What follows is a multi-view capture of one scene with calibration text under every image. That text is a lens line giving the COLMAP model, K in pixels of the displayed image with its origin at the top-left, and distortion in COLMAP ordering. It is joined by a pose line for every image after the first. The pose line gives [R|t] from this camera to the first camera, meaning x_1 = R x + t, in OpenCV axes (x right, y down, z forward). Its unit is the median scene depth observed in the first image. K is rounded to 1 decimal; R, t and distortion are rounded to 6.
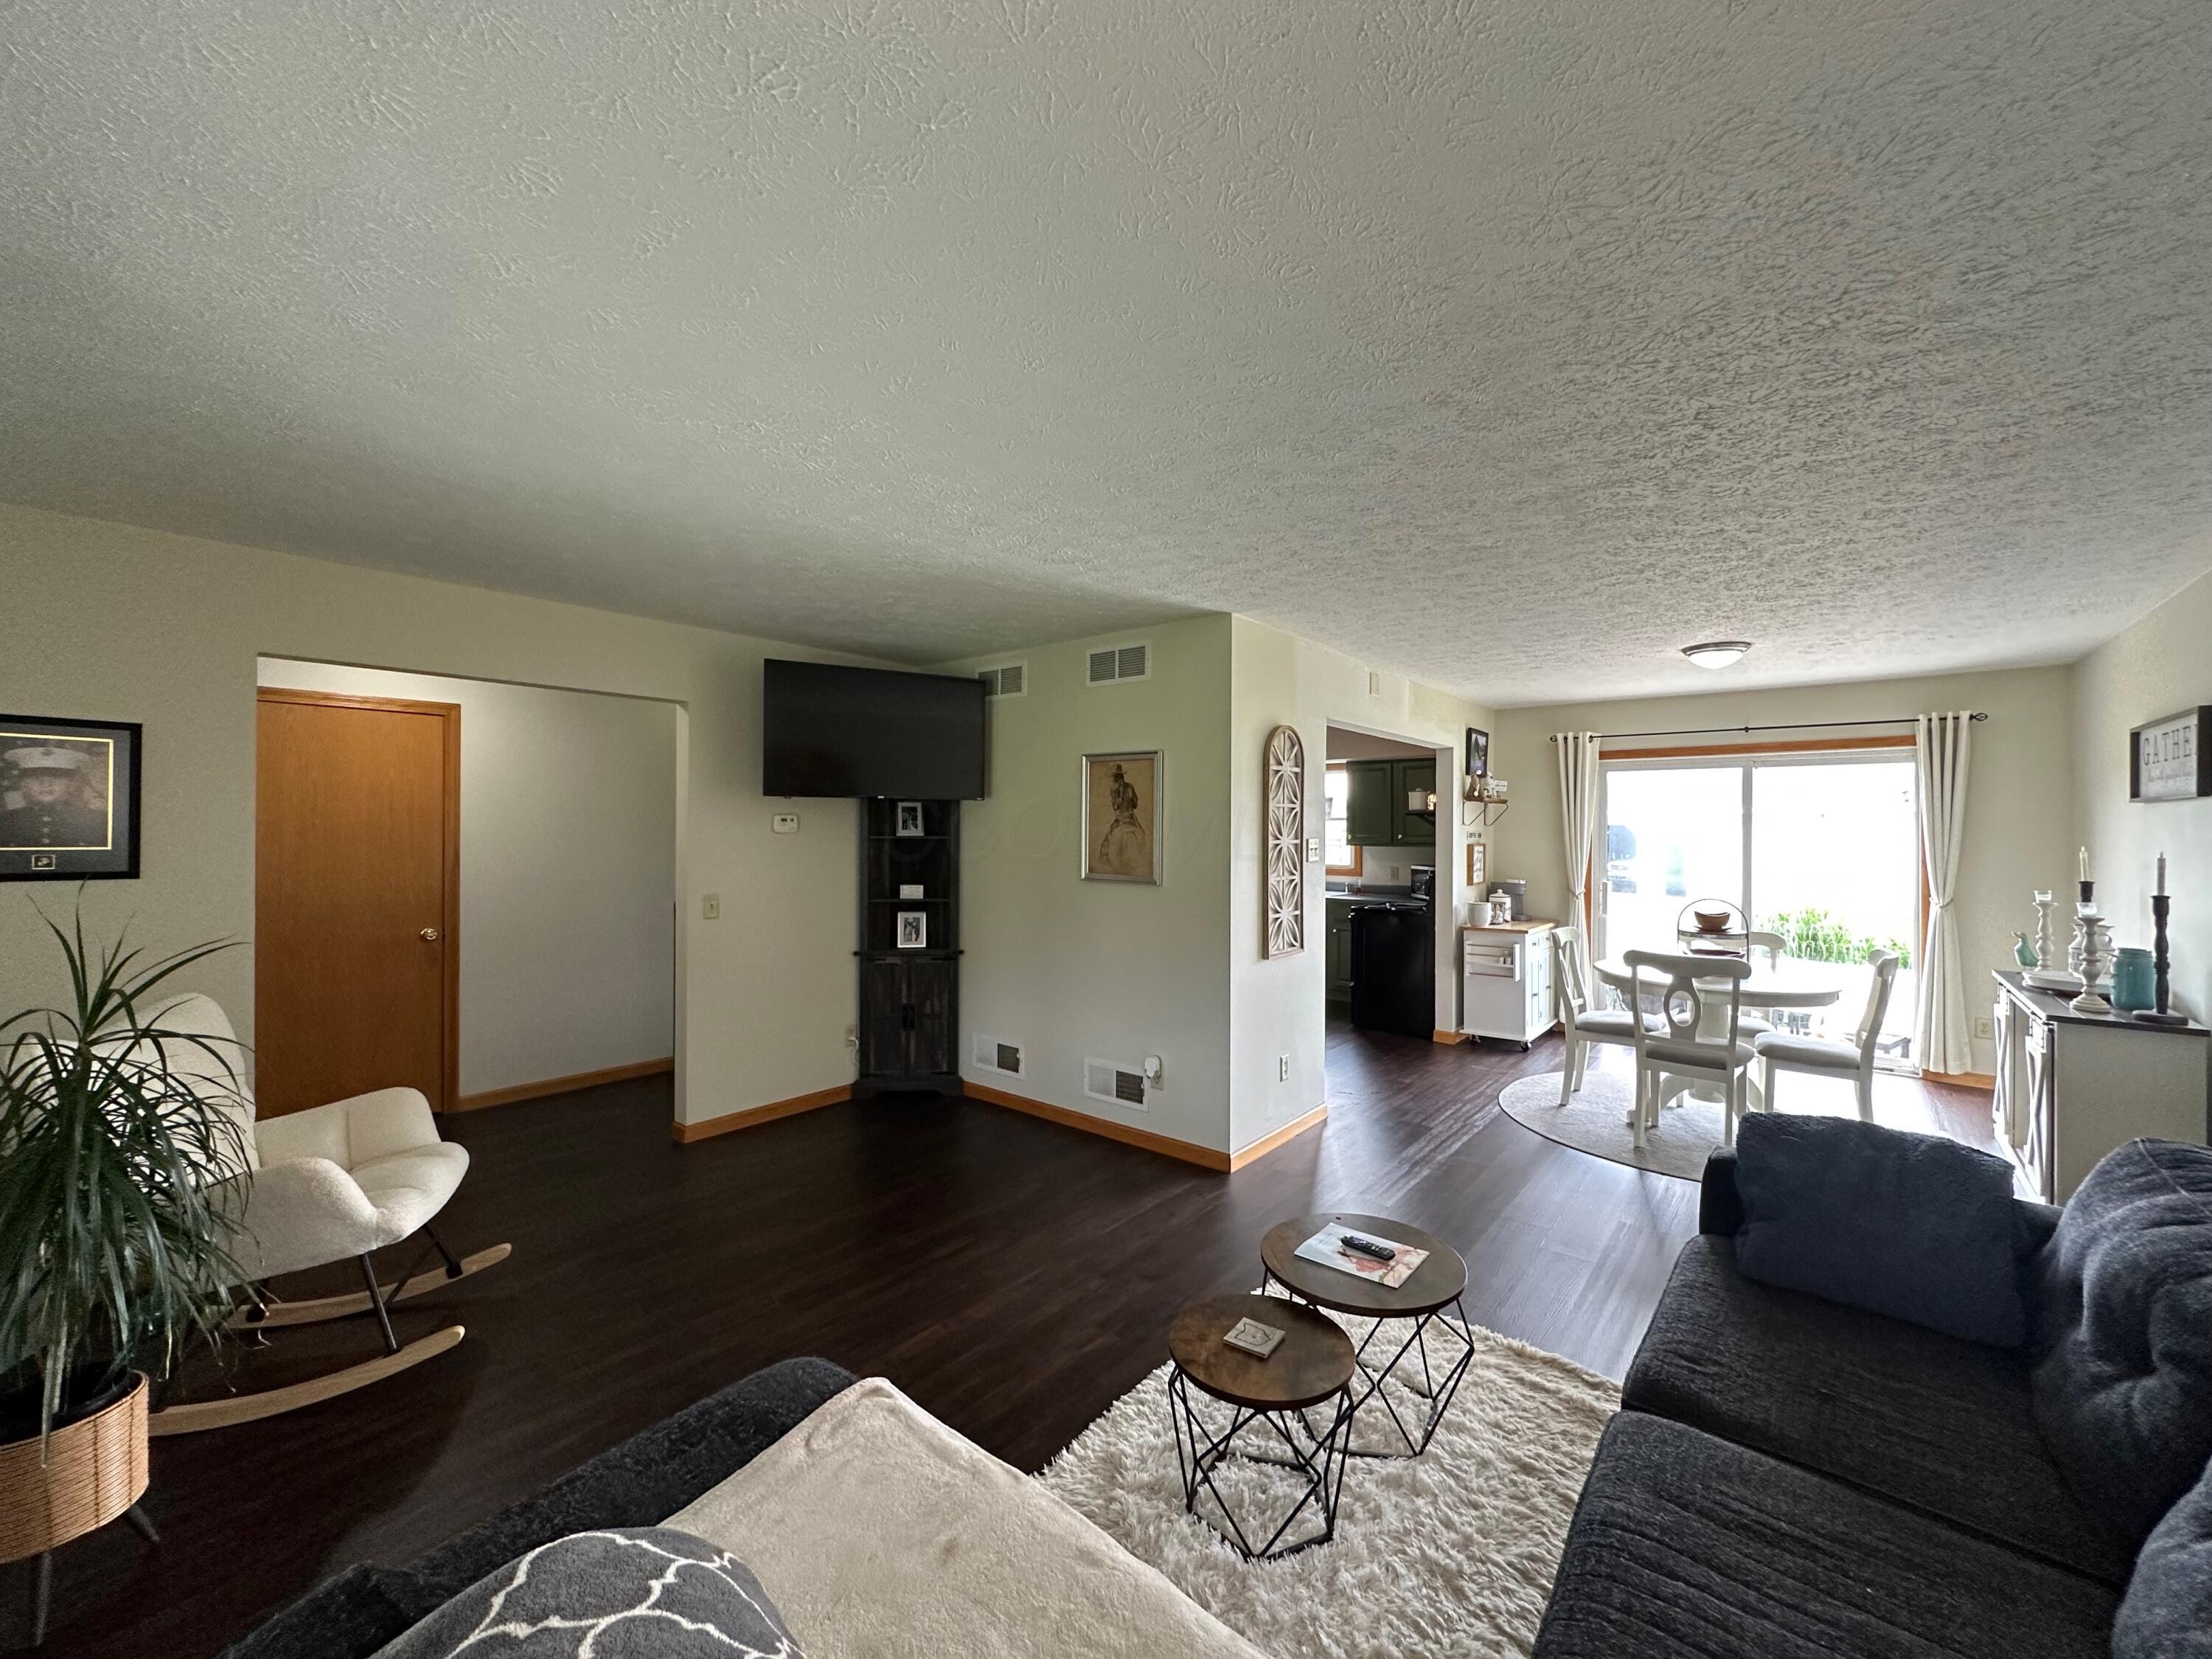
lens RADIAL K [[878.8, 0, 1106.0], [0, 878.8, 829.5], [0, 0, 1]] dist [-0.002658, 0.000082]
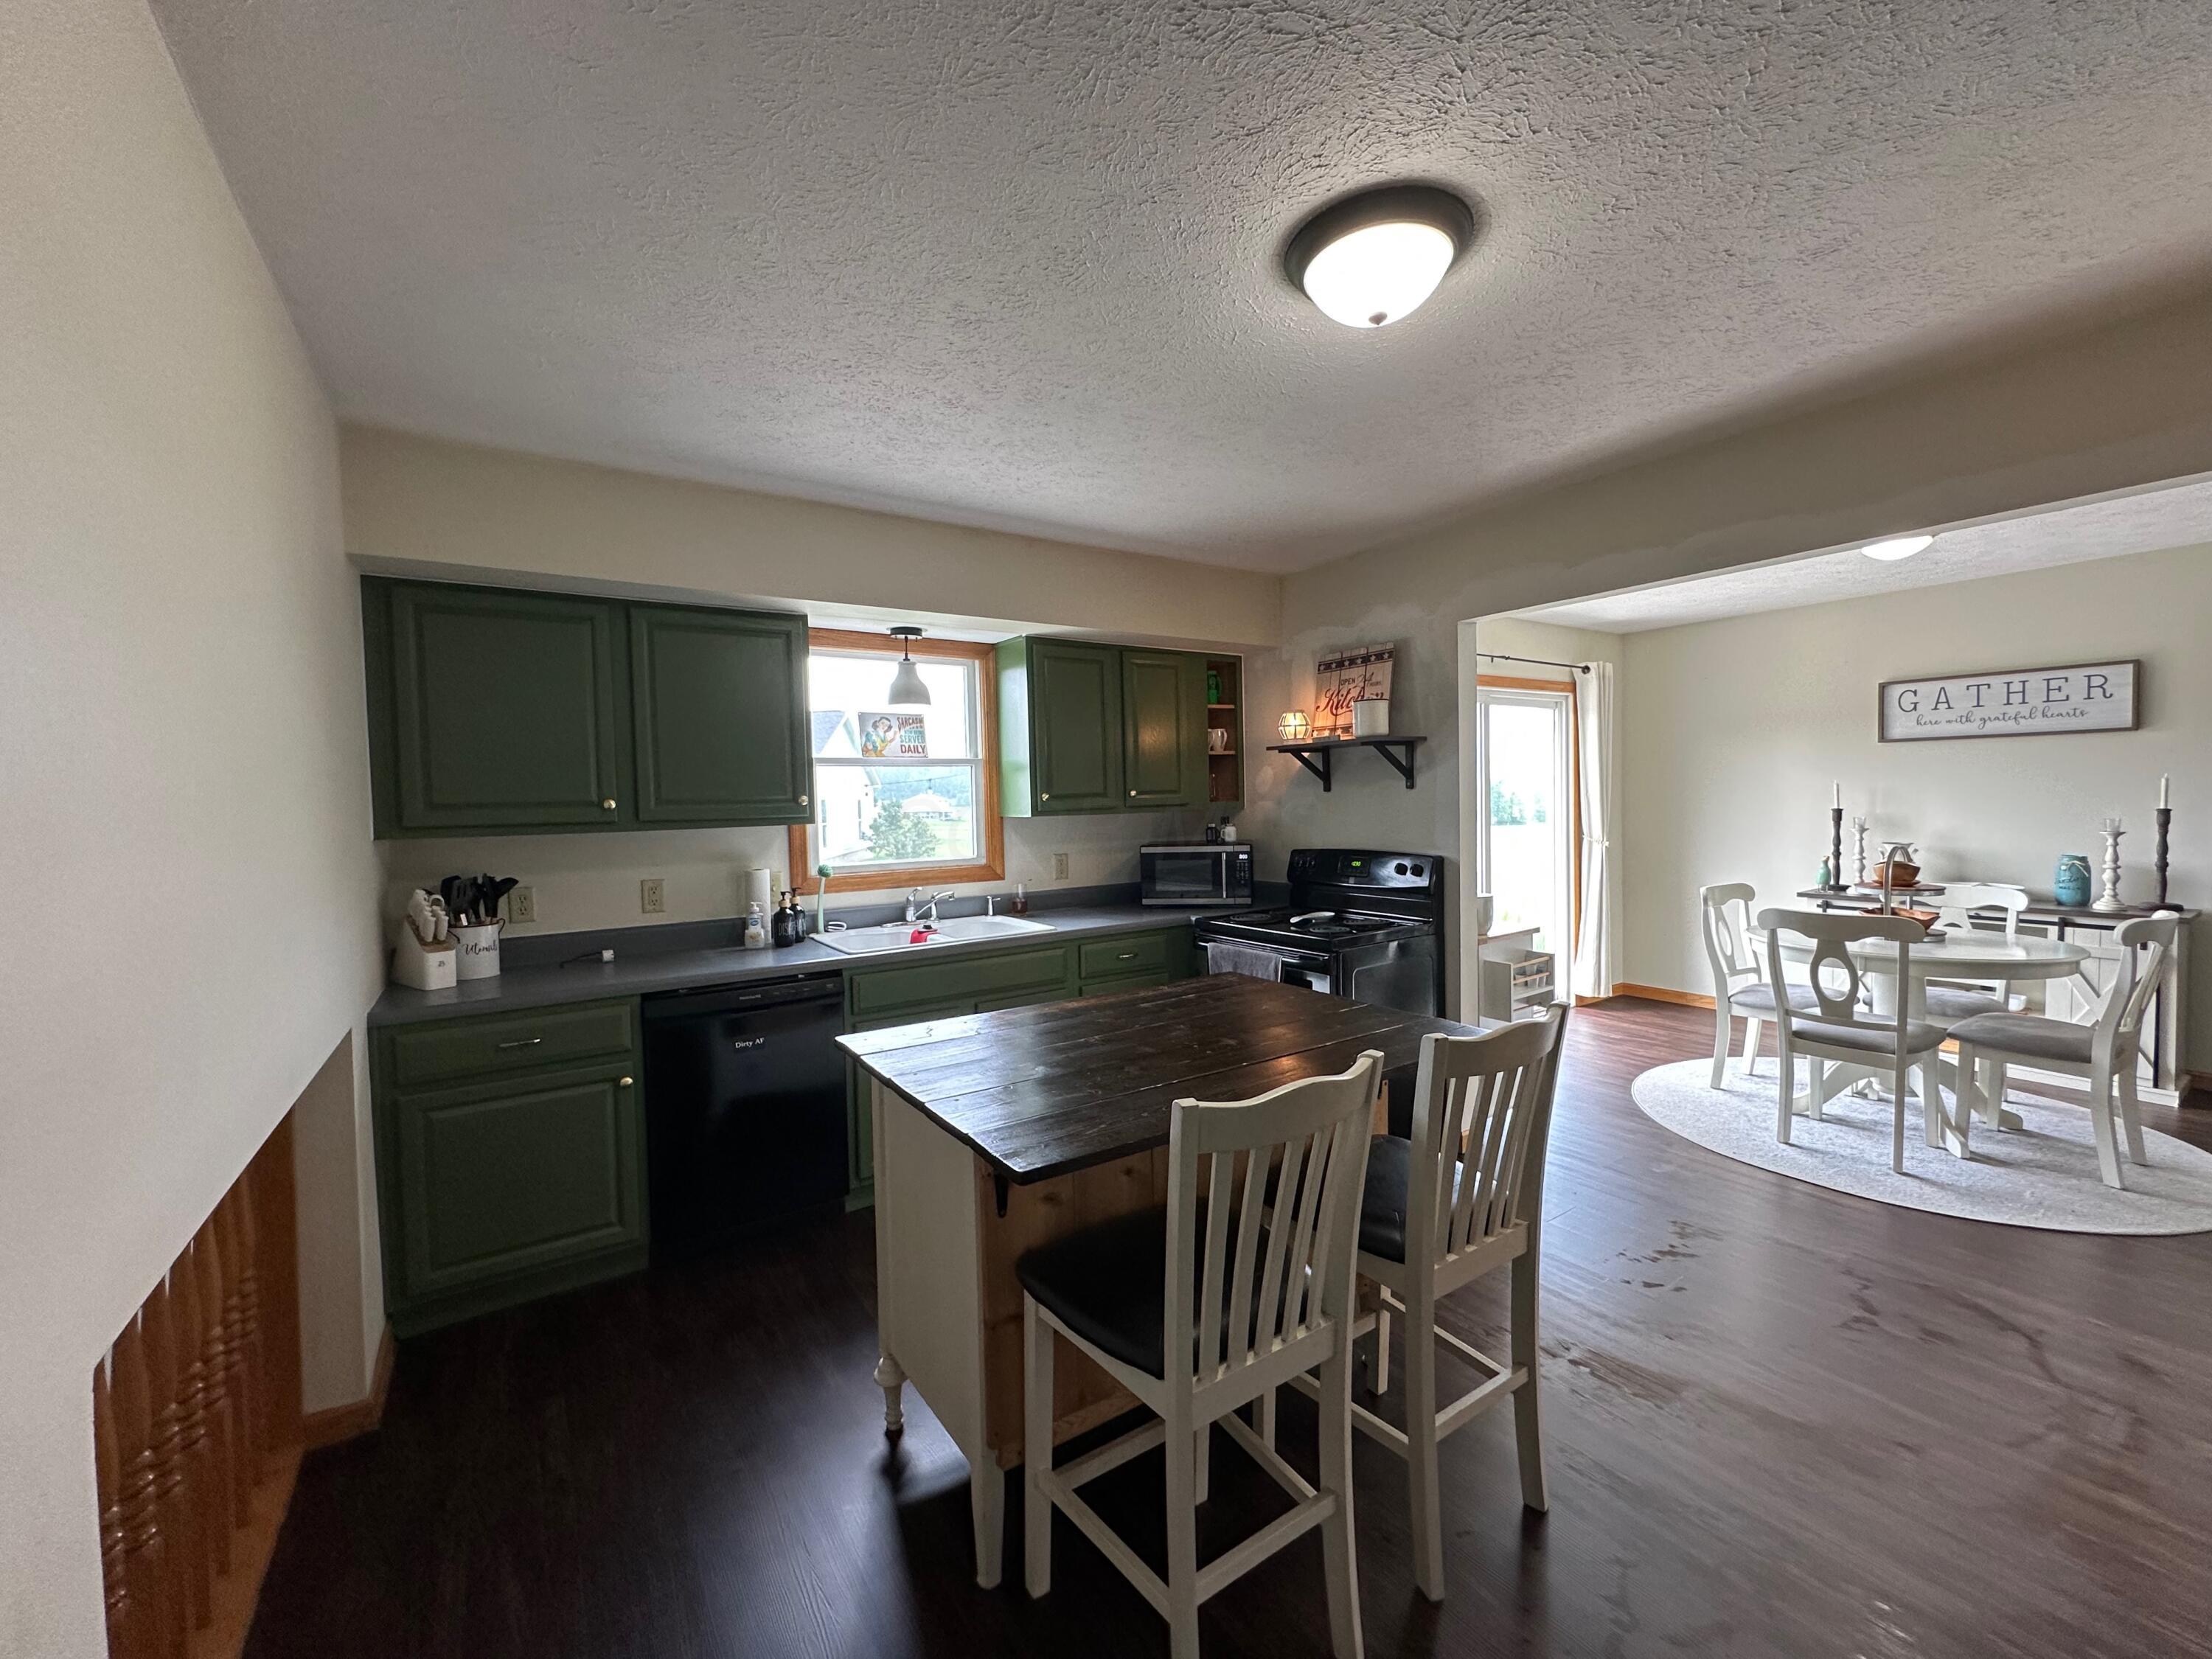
lens RADIAL K [[878.8, 0, 1106.0], [0, 878.8, 829.5], [0, 0, 1]] dist [-0.002658, 0.000082]
pose [[0.287818, -0.045823, 0.956588, -0.333236], [0.025152, 0.998872, 0.040281, 0.009311], [-0.957355, 0.012467, 0.288646, 1.408107]]
